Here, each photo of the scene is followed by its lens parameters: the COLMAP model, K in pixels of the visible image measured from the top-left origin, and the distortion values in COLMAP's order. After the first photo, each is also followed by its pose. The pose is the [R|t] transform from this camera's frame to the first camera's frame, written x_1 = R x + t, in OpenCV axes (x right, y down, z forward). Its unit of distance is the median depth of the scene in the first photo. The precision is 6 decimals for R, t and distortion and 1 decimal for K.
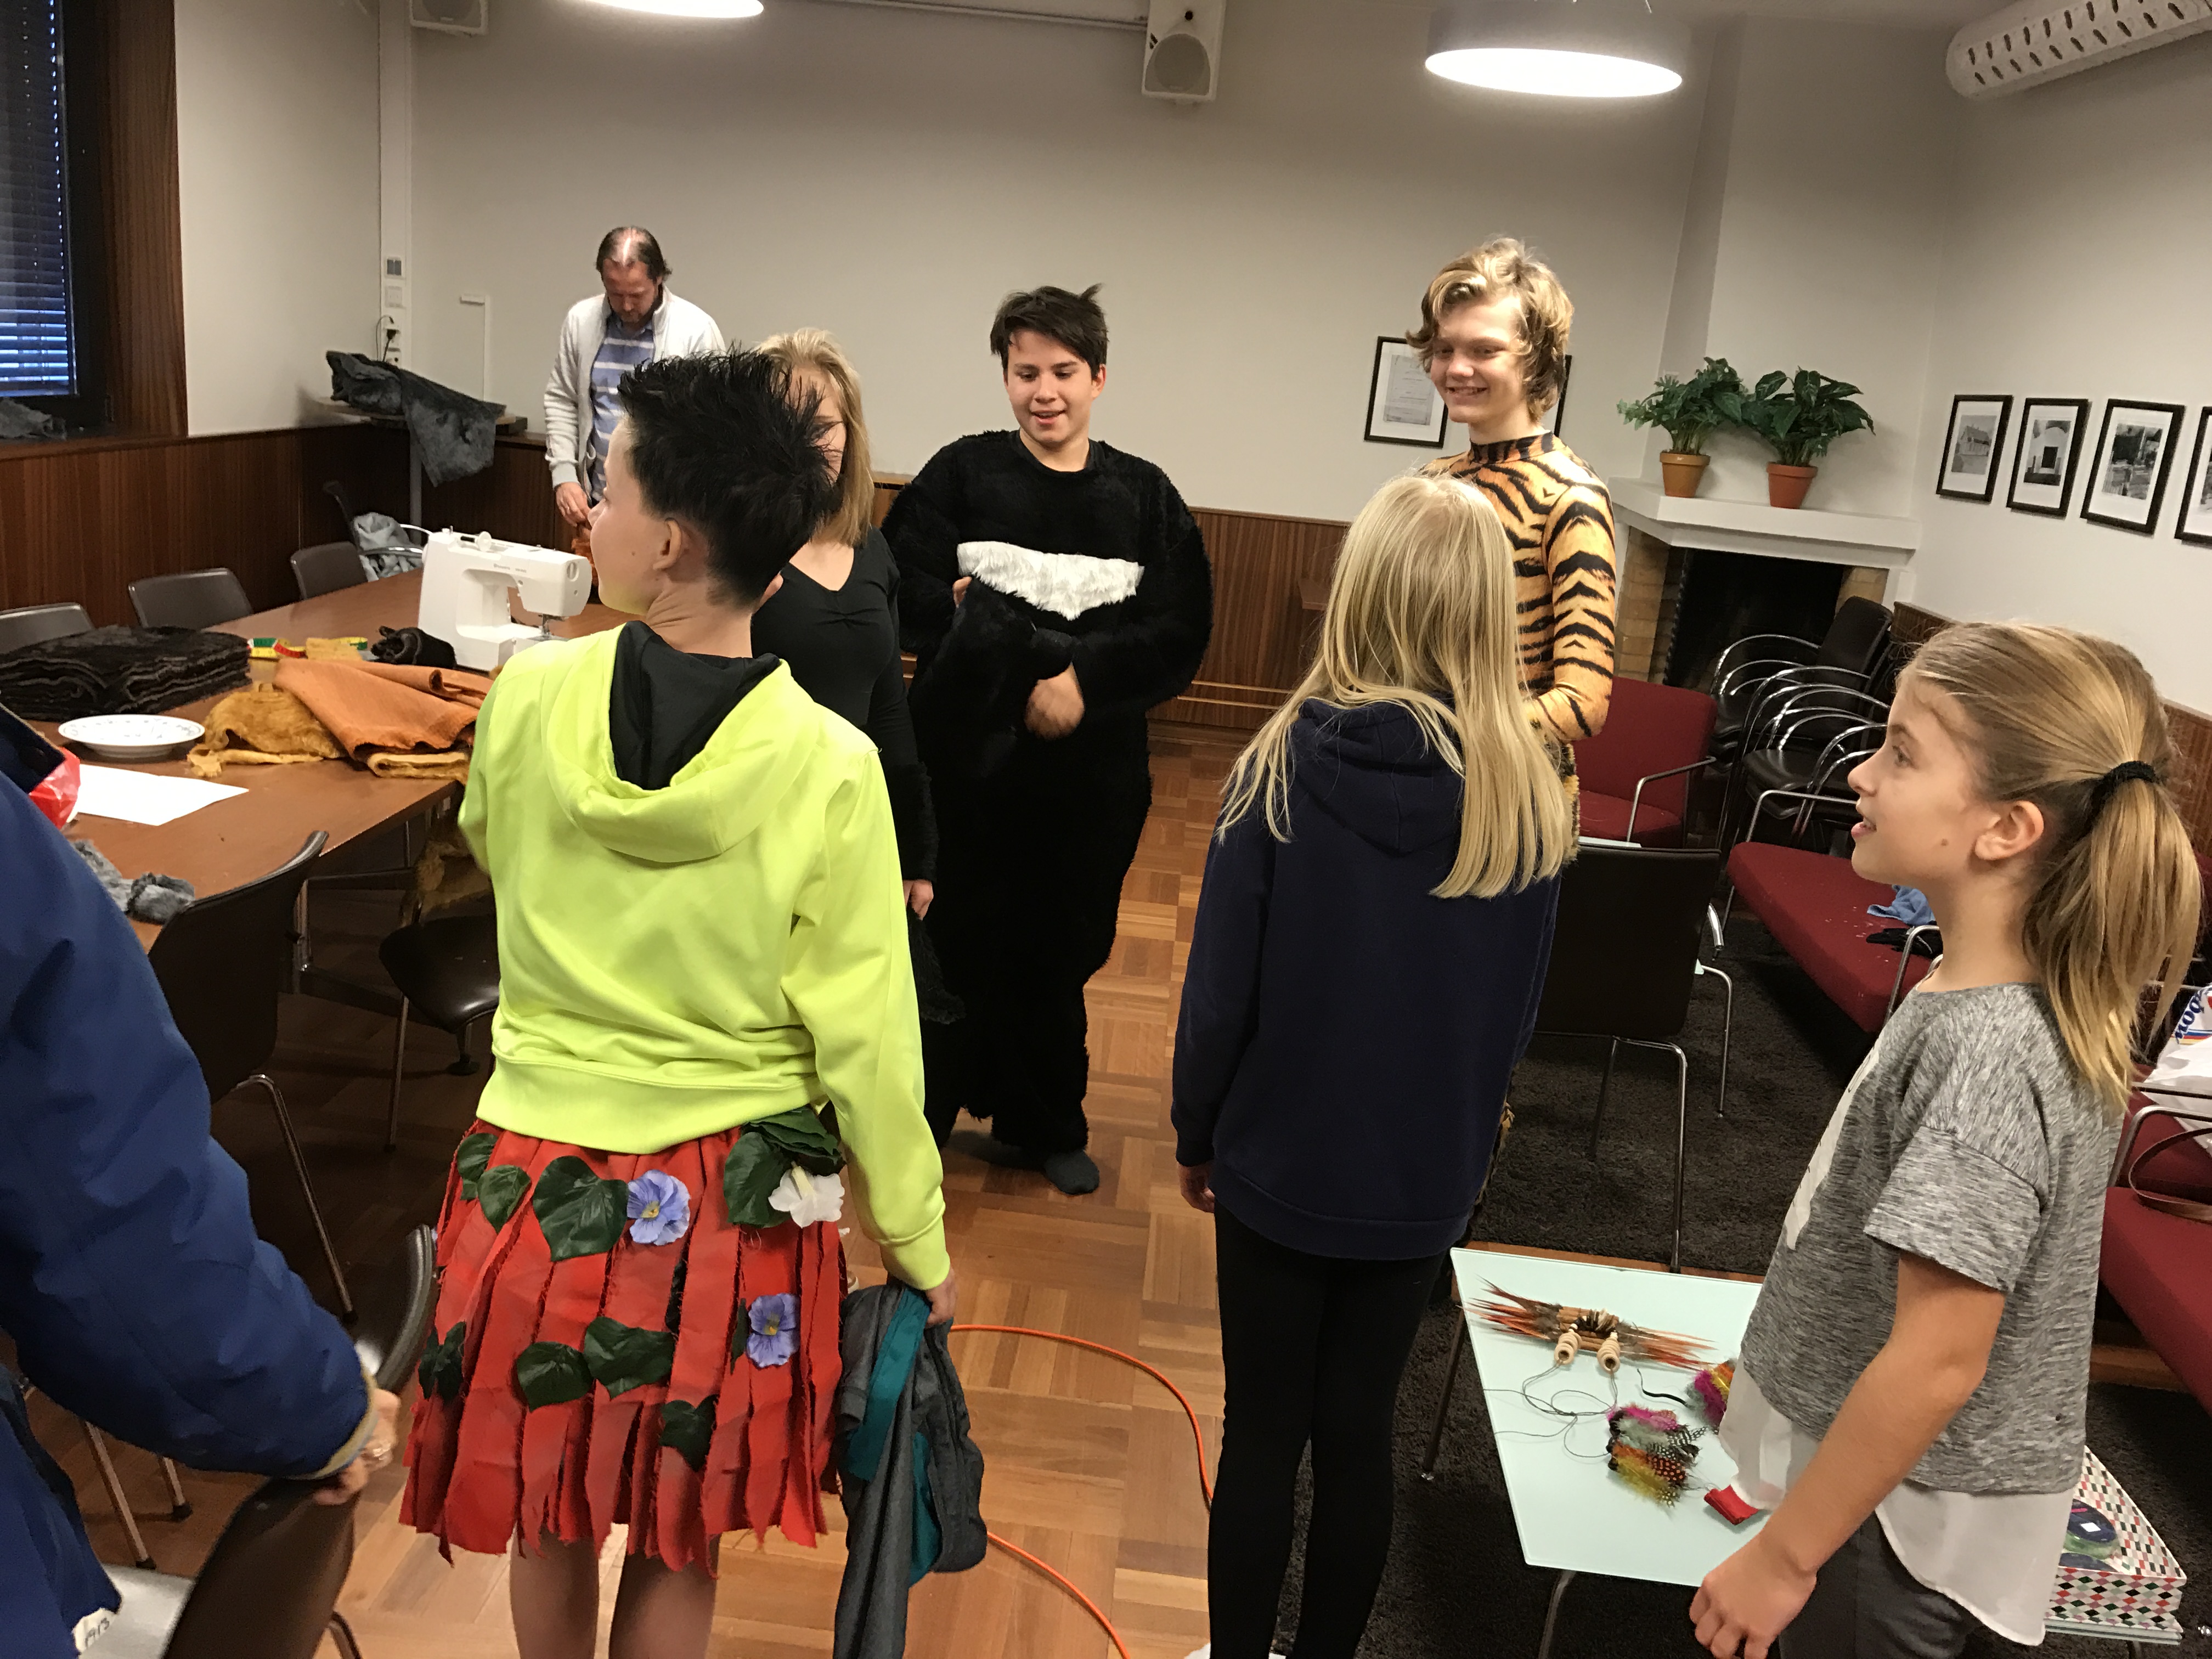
lens RADIAL K [[1849.0, 0, 1112.3], [0, 1849.0, 819.4], [0, 0, 1]] dist [-0.005295, 0.034652]
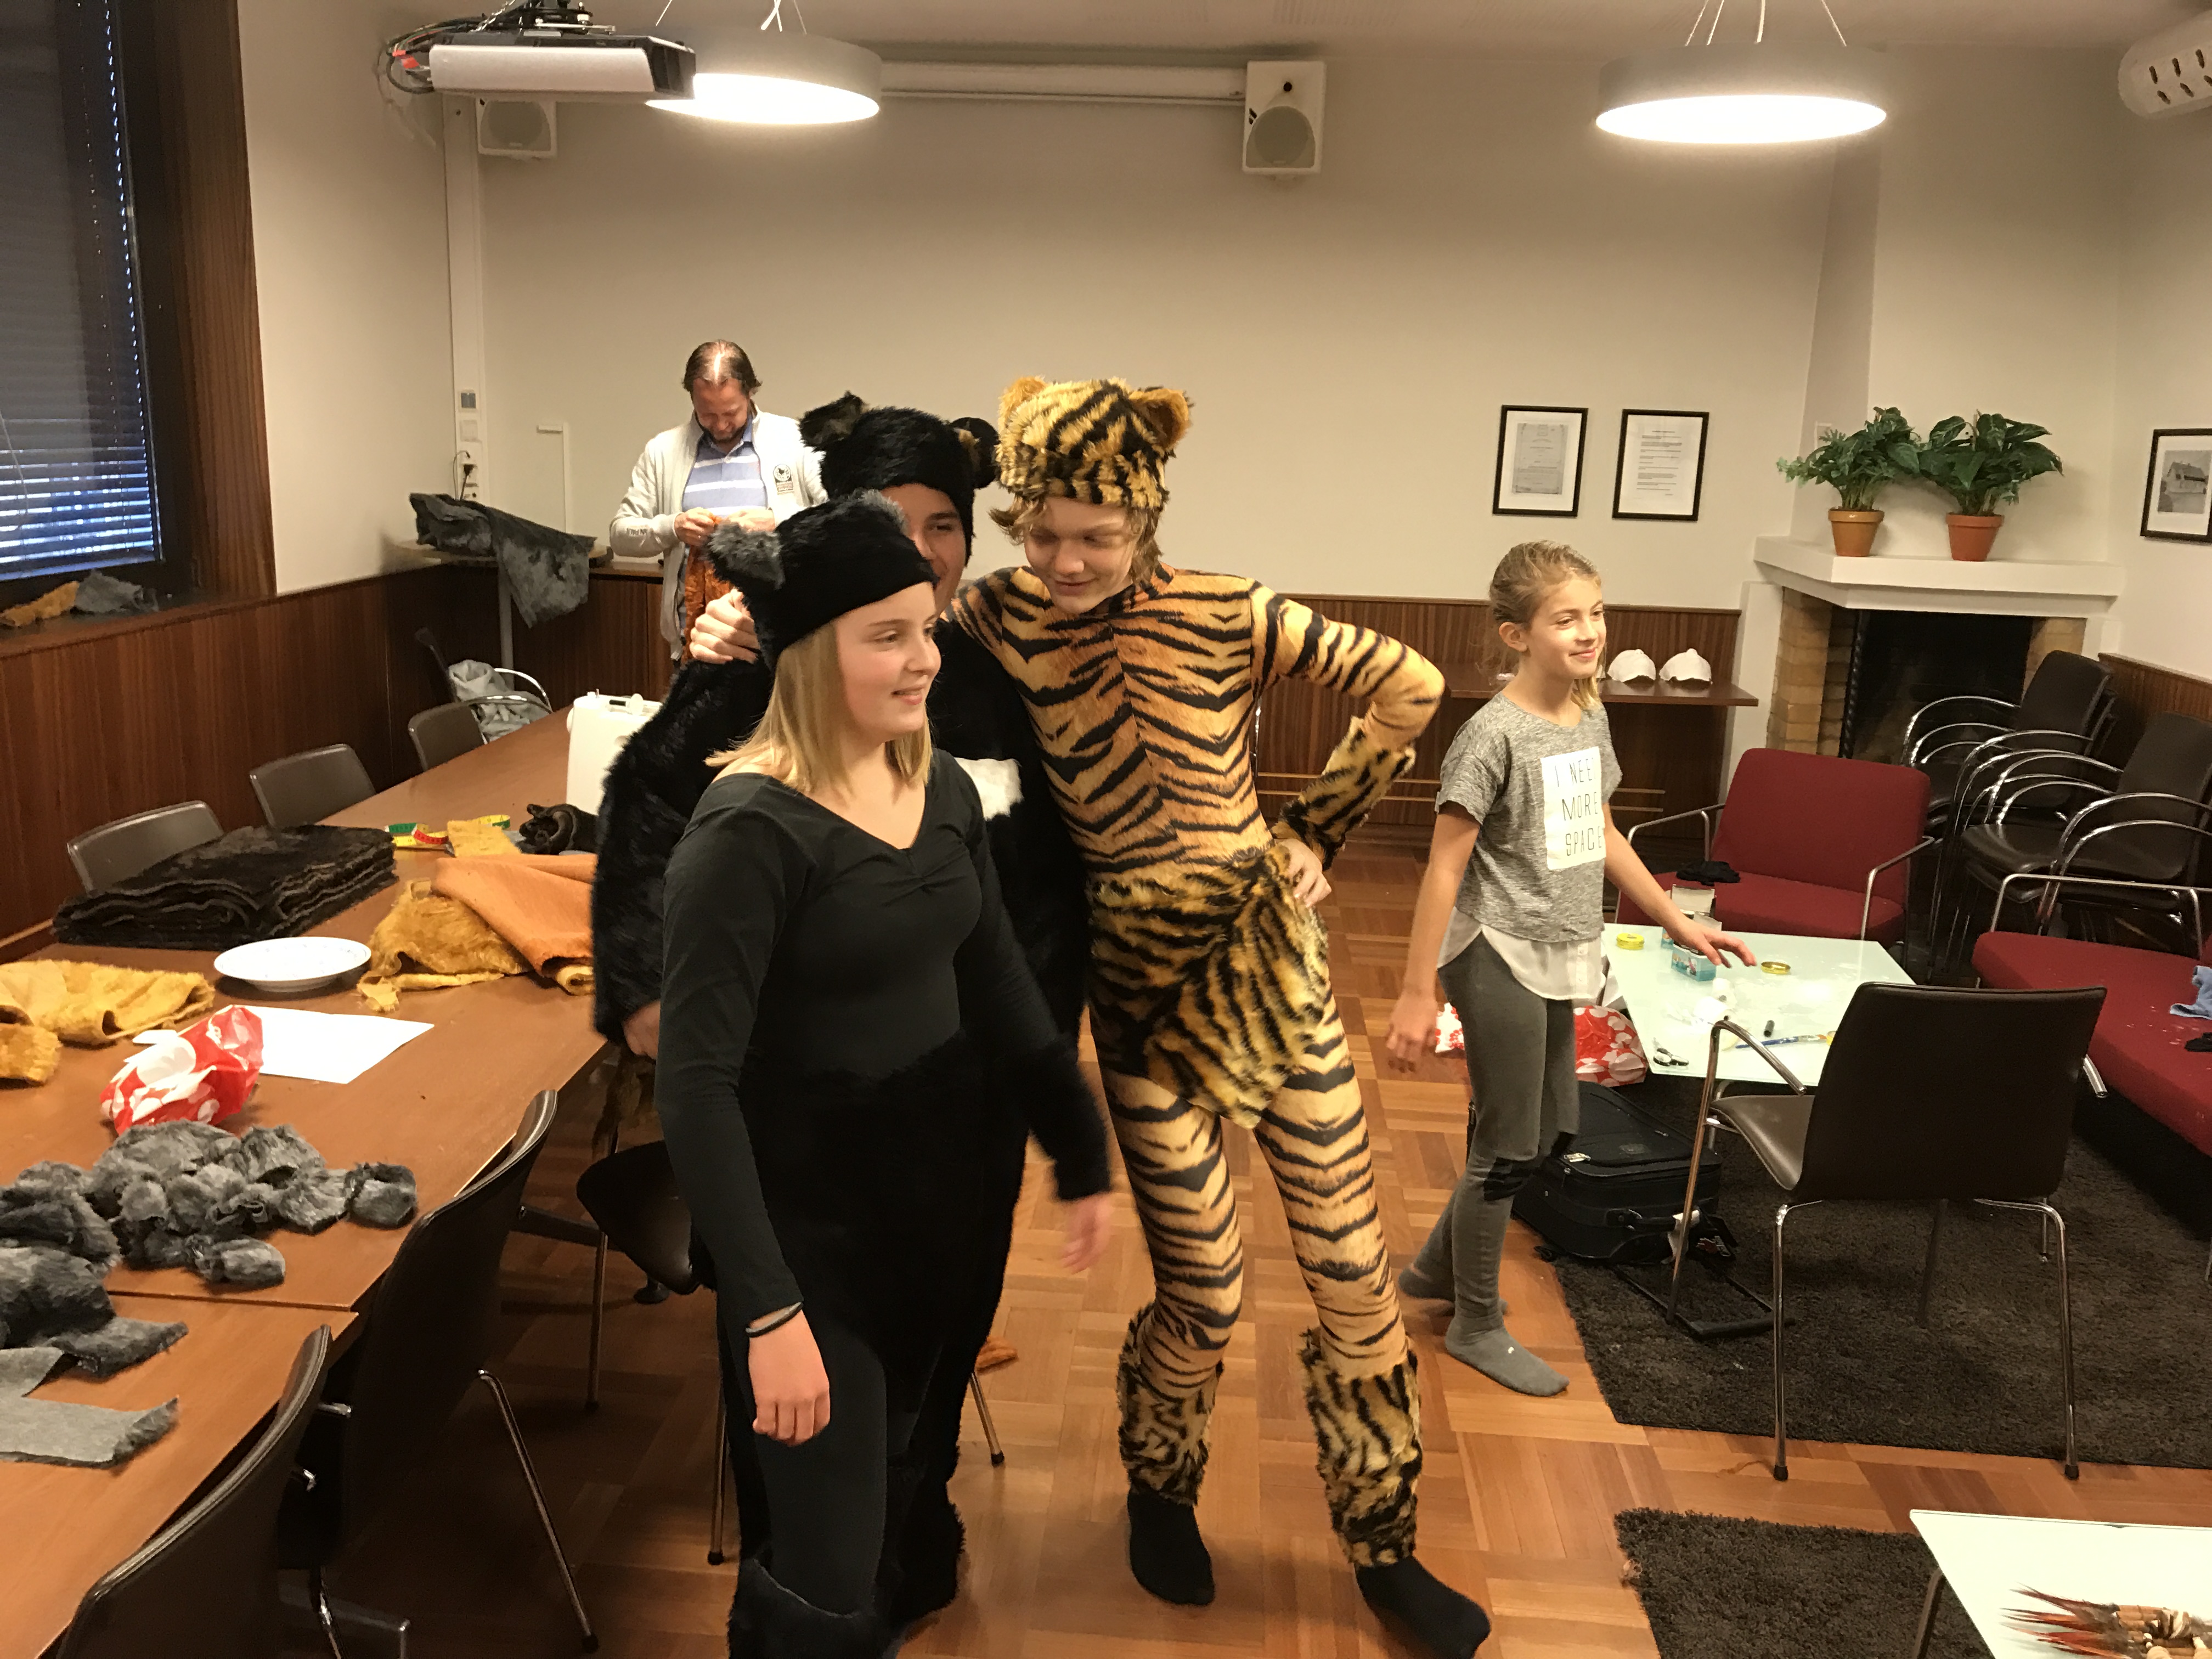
lens RADIAL K [[1849.0, 0, 1099.3], [0, 1849.0, 809.7], [0, 0, 1]] dist [-0.005295, 0.034652]
pose [[0.997985, -0.060807, -0.018098, -0.068404], [0.060022, 0.997350, -0.041111, -0.032767], [0.020549, 0.039942, 0.998991, 0.066996]]
